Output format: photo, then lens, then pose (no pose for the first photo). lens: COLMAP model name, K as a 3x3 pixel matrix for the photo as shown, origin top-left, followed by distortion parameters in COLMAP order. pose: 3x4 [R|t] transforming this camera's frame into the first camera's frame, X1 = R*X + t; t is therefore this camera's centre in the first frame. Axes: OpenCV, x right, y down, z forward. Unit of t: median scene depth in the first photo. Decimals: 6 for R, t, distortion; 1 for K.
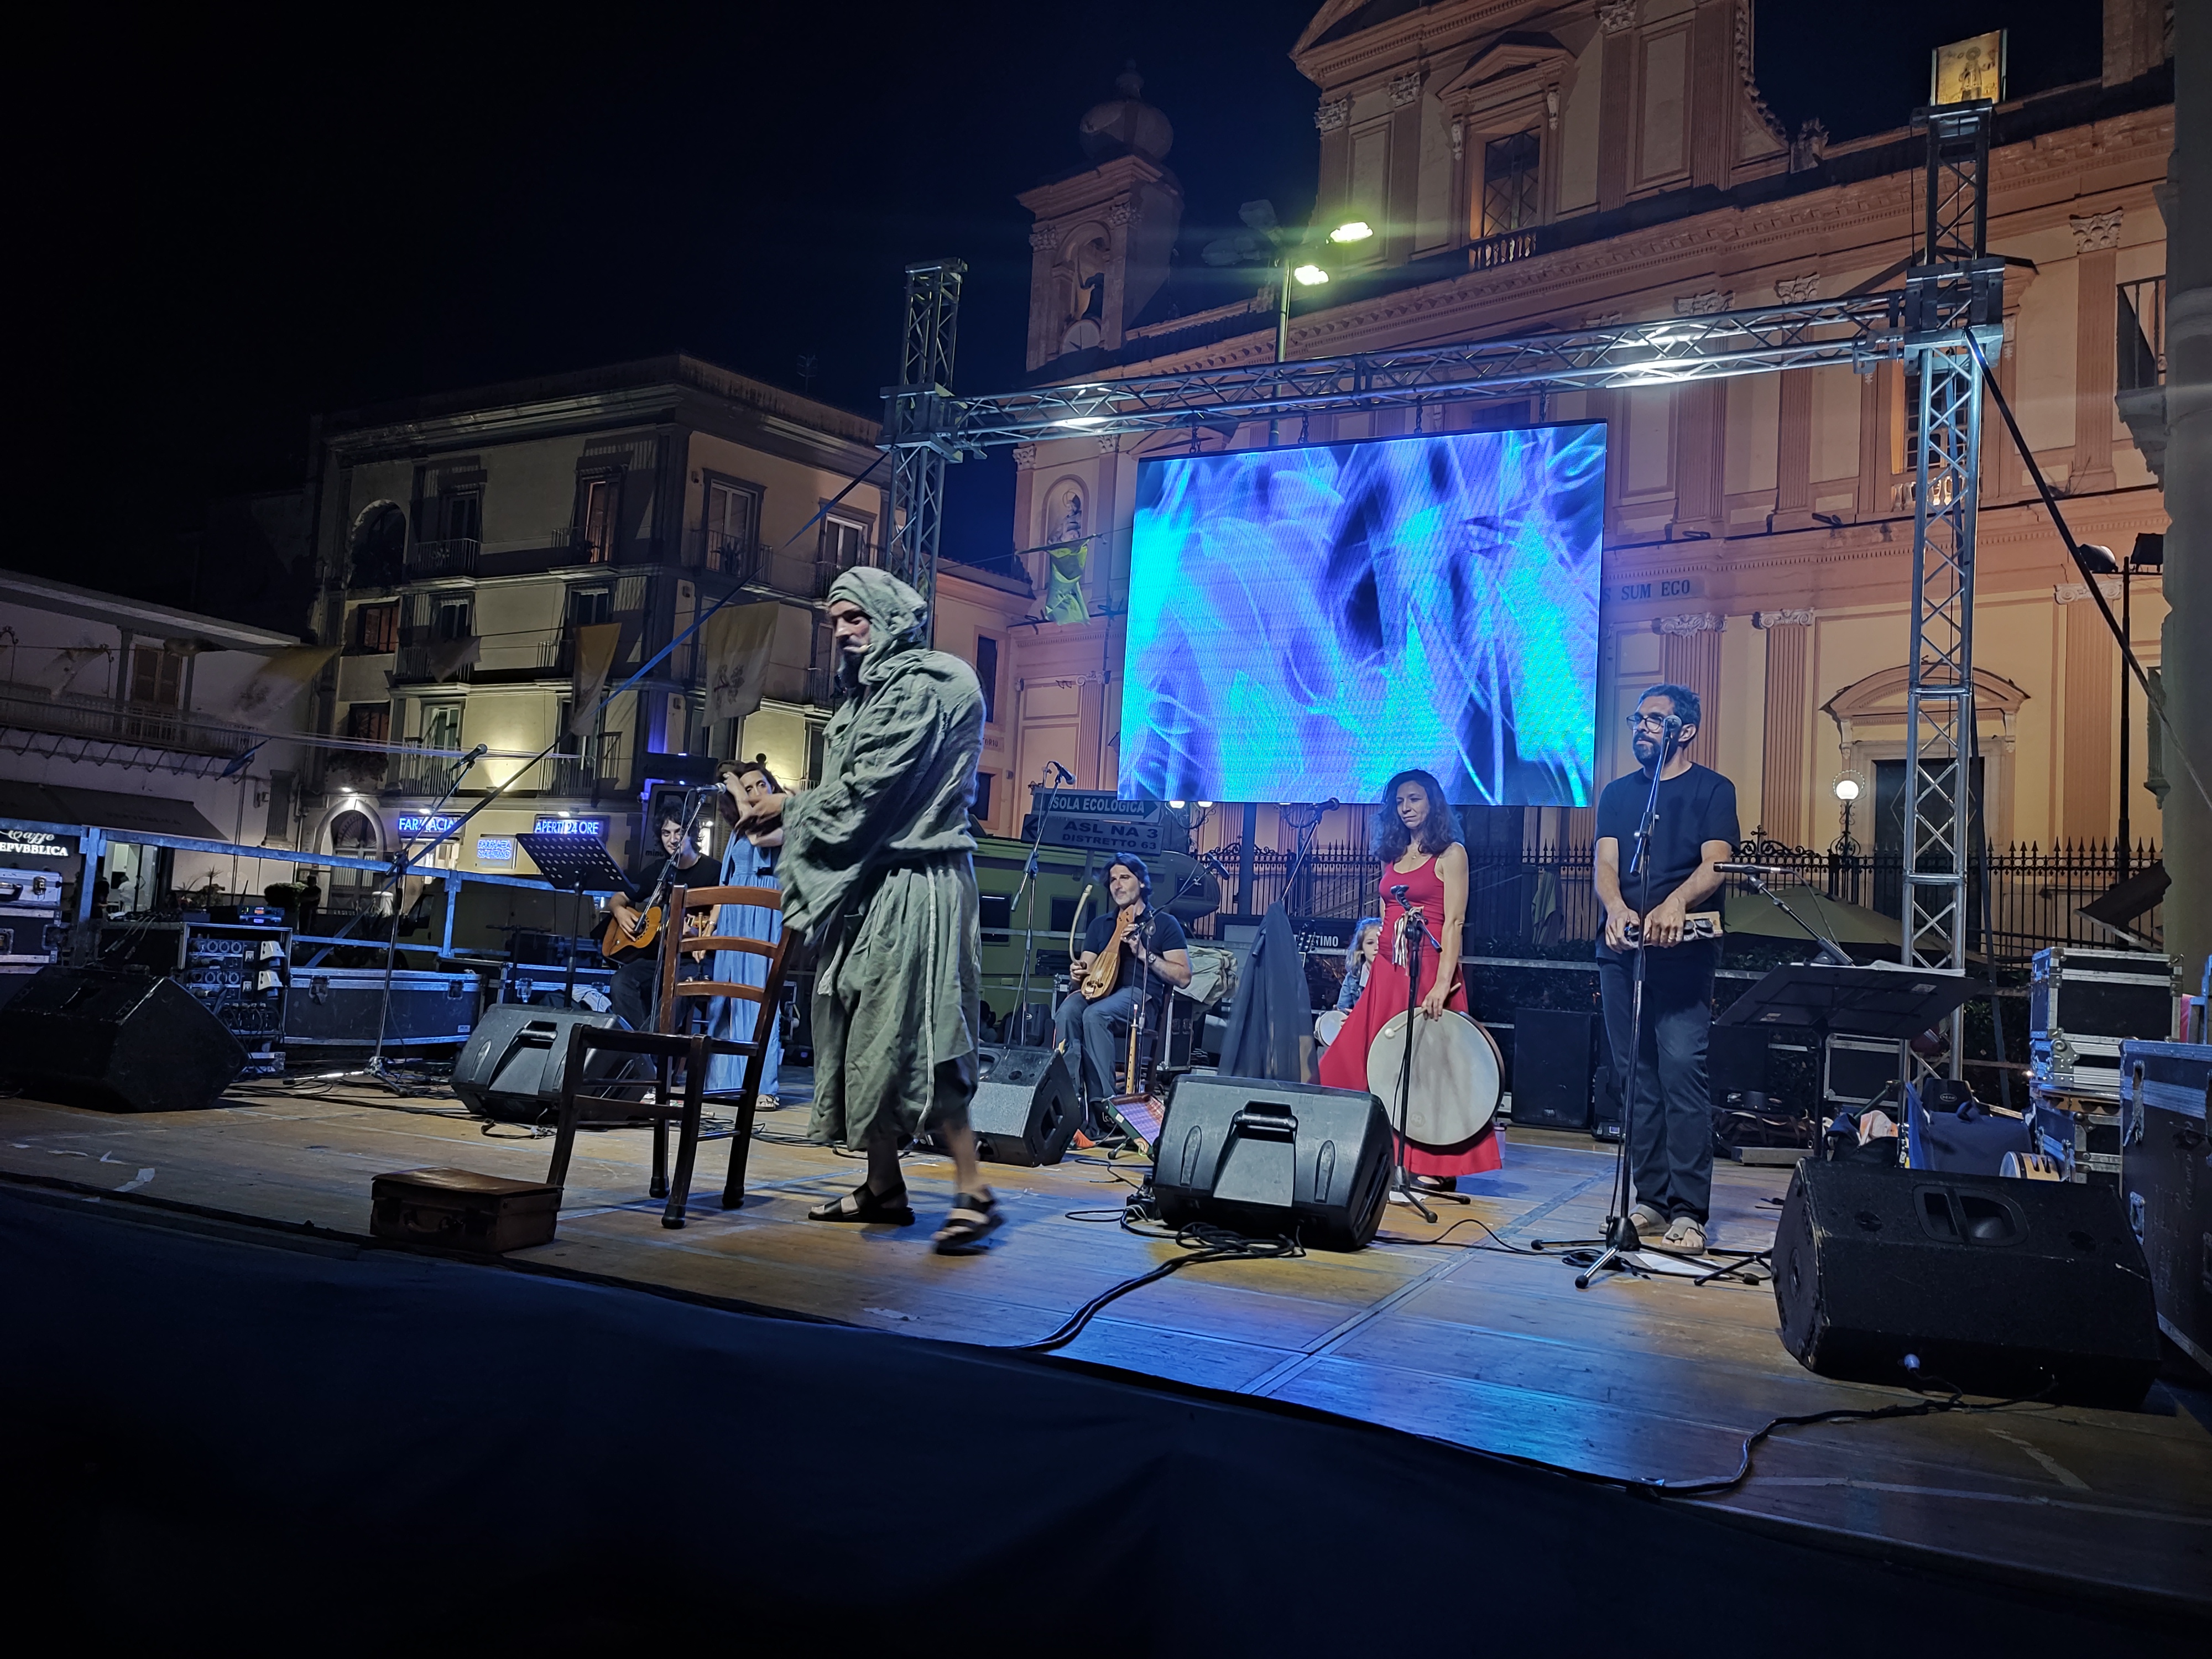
lens RADIAL K [[1603.3, 0, 1108.2], [0, 1603.3, 809.8], [0, 0, 1]] dist [0.038186, -0.025841]
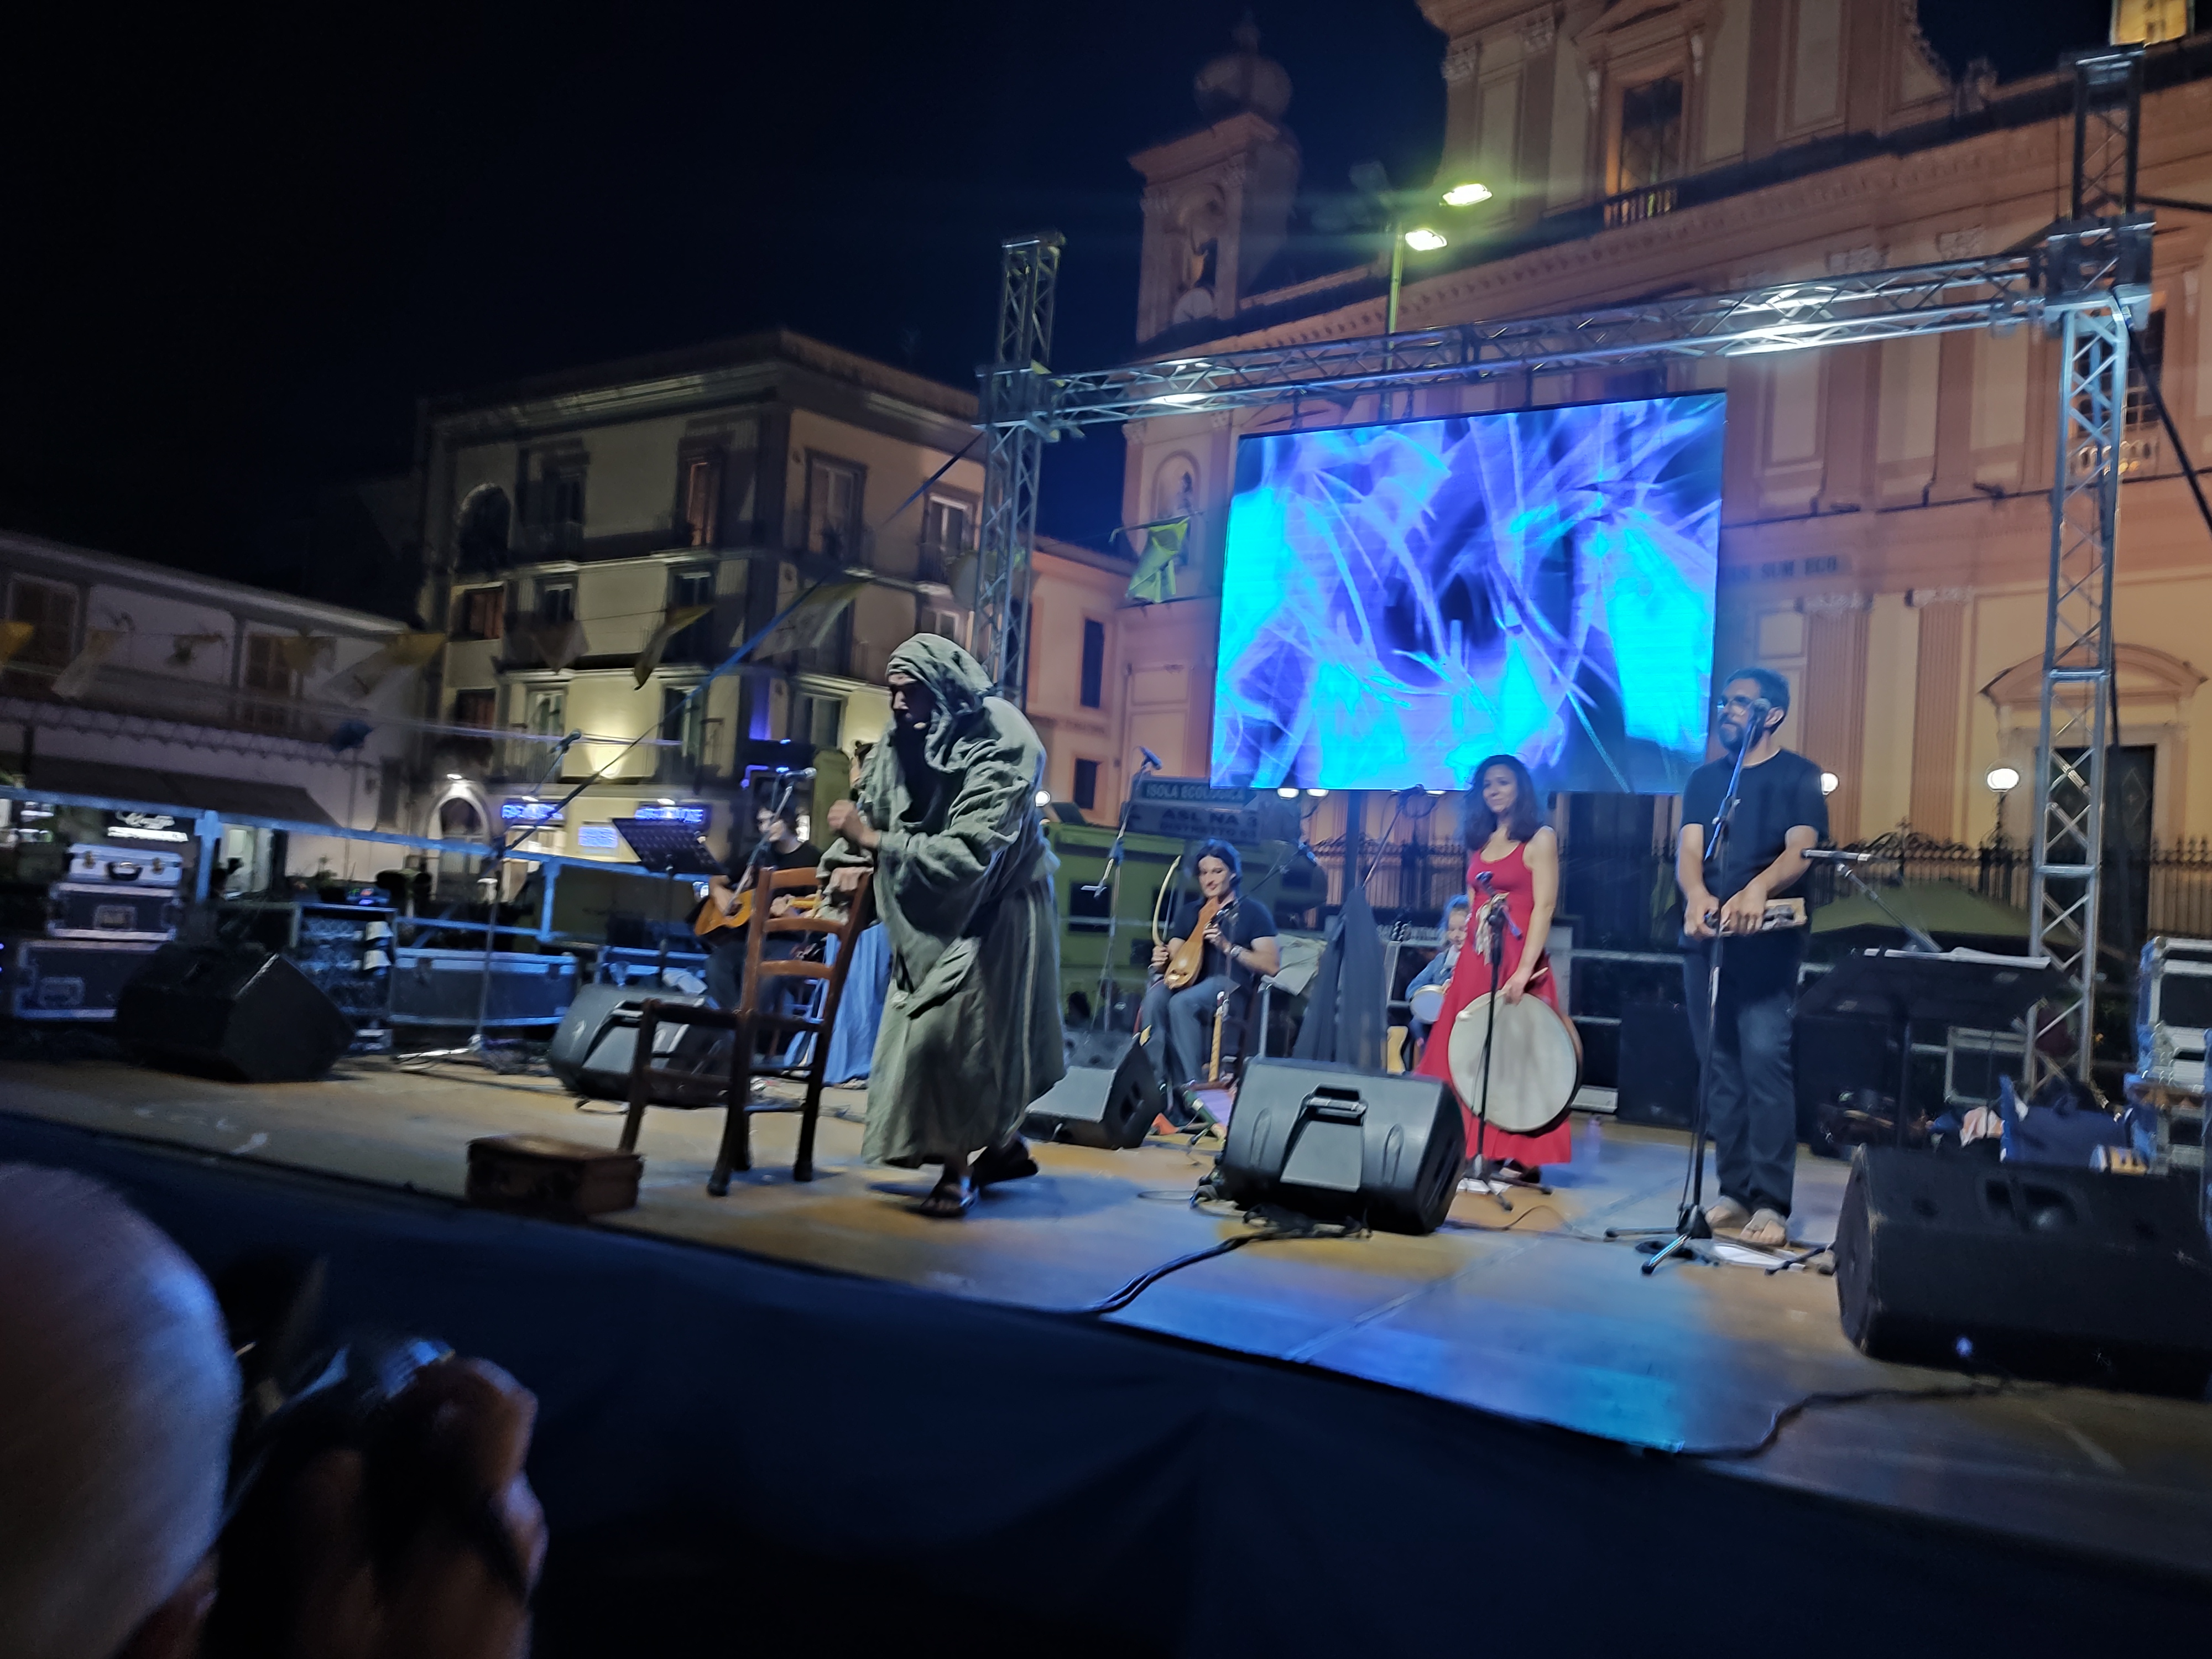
lens RADIAL K [[1656.0, 0, 1120.1], [0, 1656.0, 851.1], [0, 0, 1]] dist [0.038742, -0.031550]
pose [[0.998077, 0.004599, -0.061808, 0.003271], [-0.002660, 0.999503, 0.031422, 0.000345], [0.061922, -0.031197, 0.997593, -0.004374]]
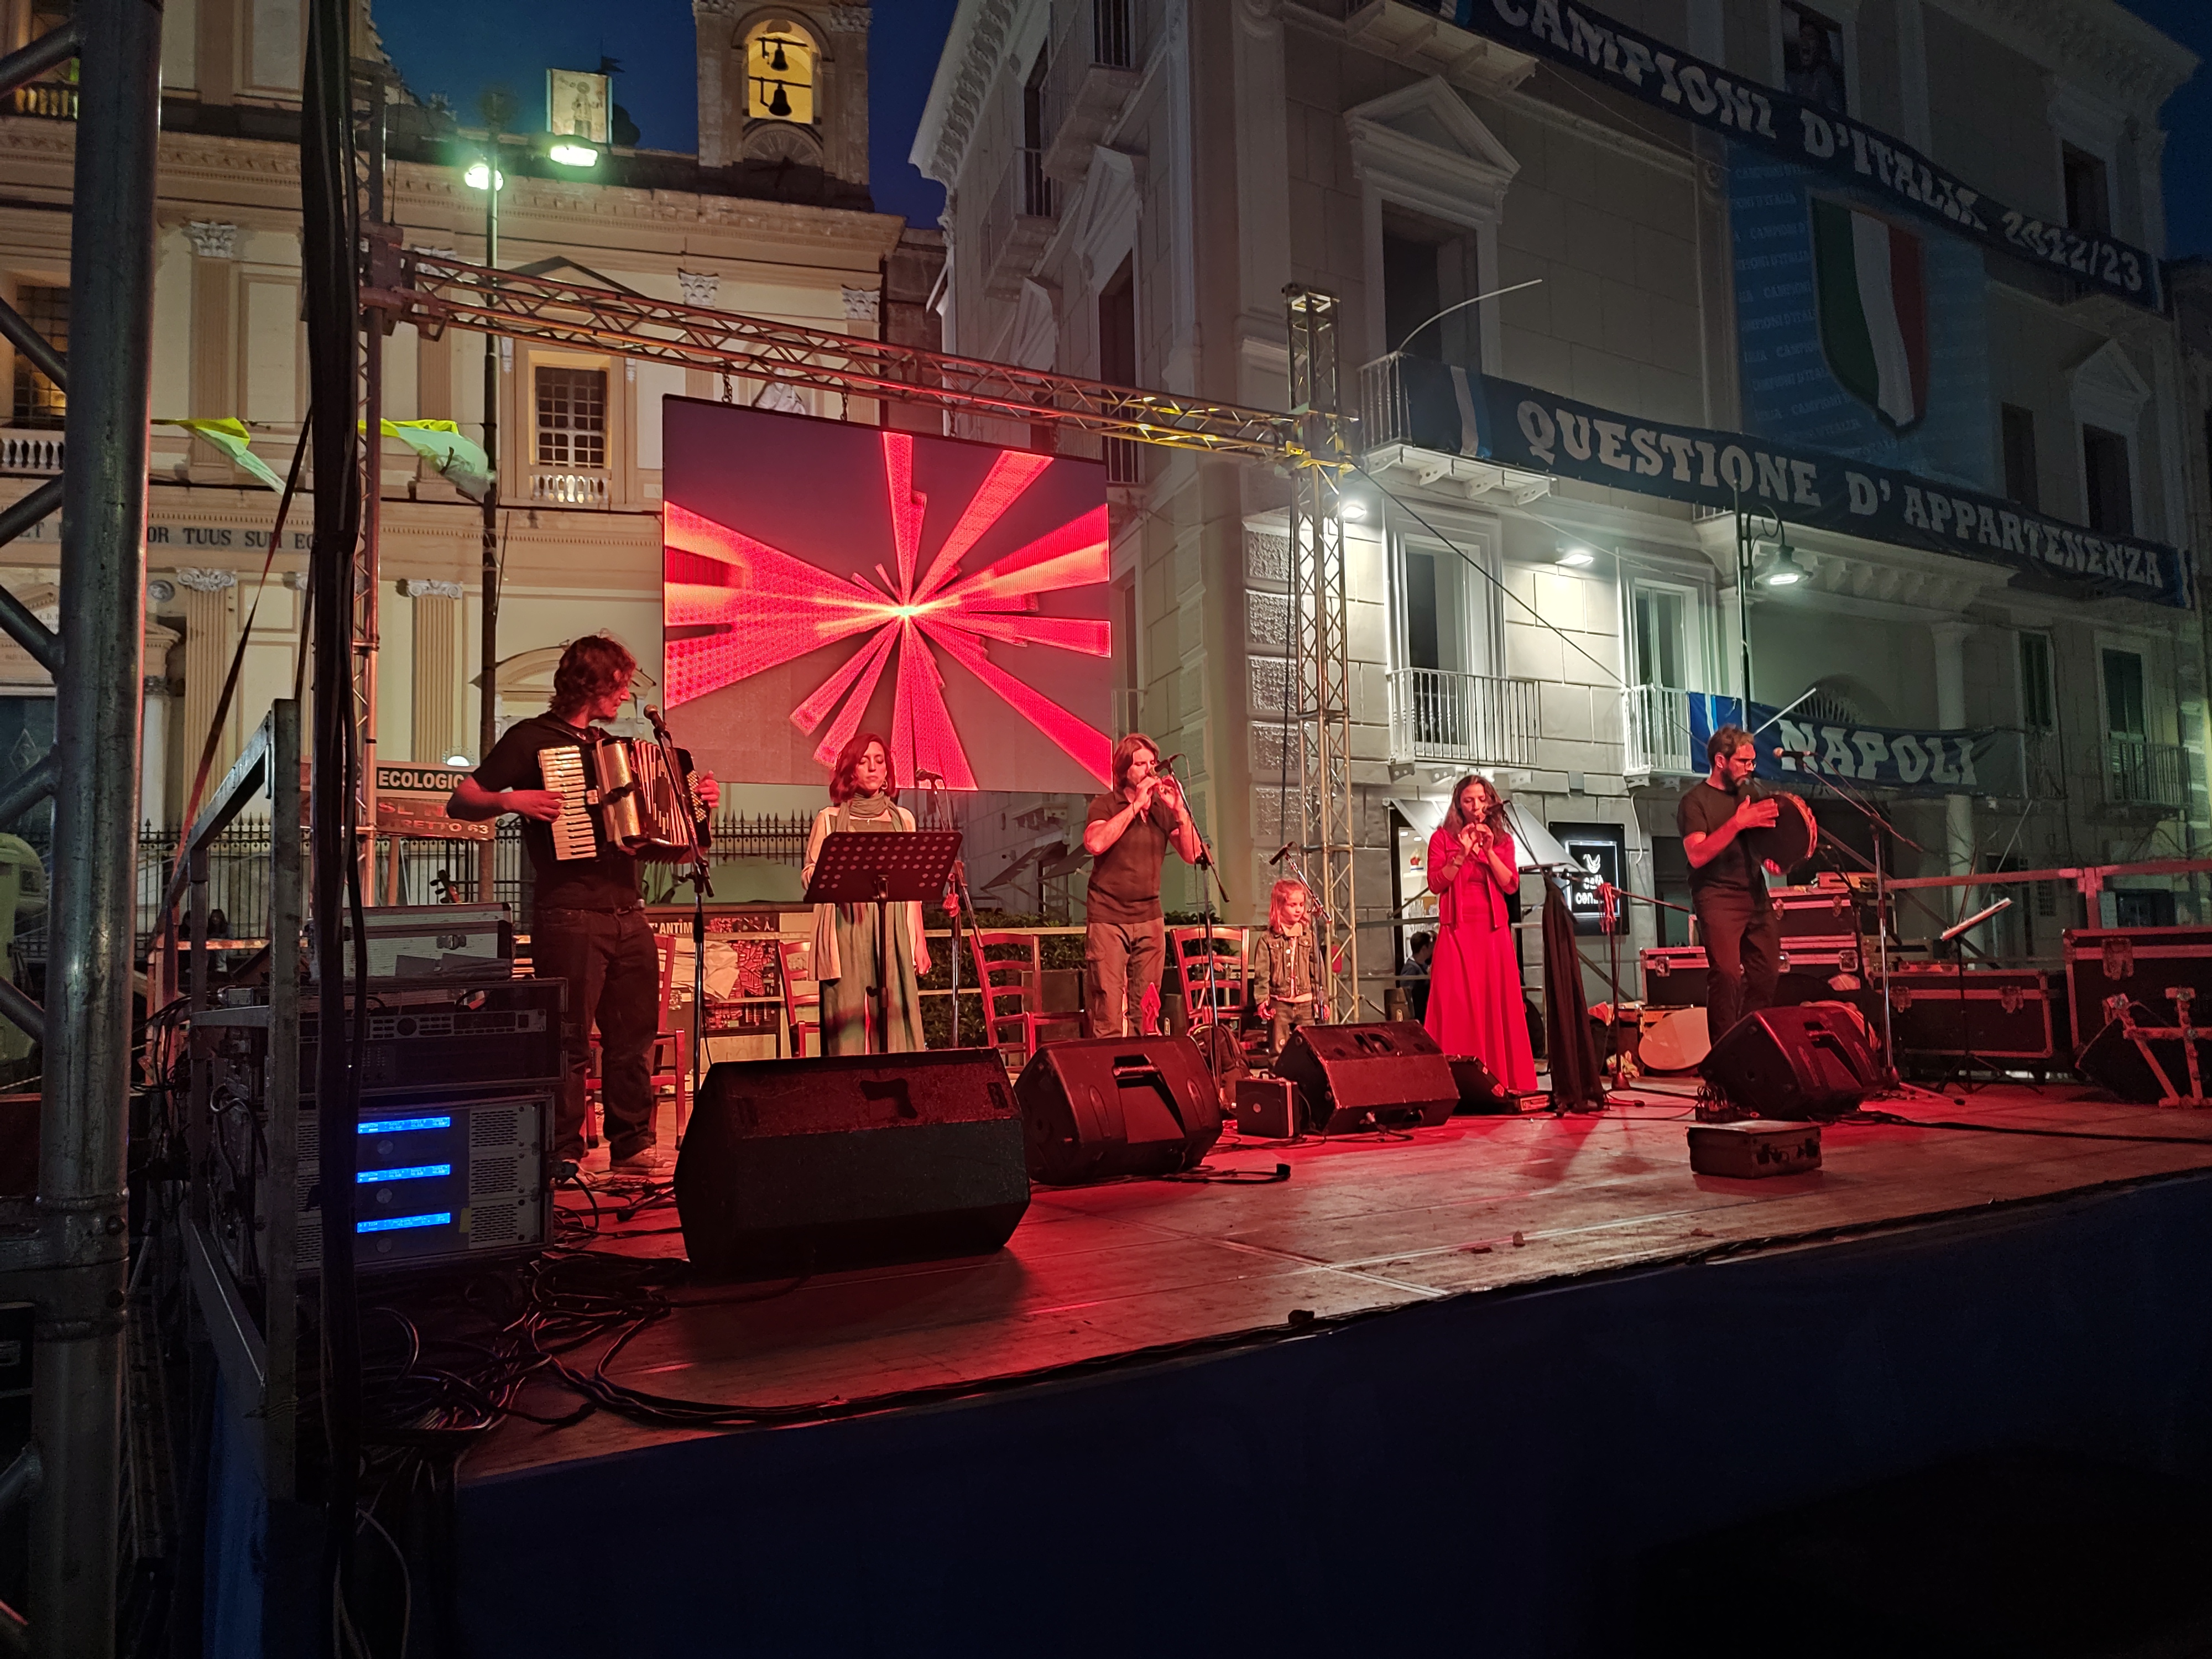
lens RADIAL K [[1603.3, 0, 1103.2], [0, 1603.3, 819.4], [0, 0, 1]] dist [0.038186, -0.025841]
pose [[0.564269, -0.007877, 0.825553, -0.167740], [-0.015060, 0.999690, 0.019832, -0.001567], [-0.825454, -0.023623, 0.563976, 0.085509]]
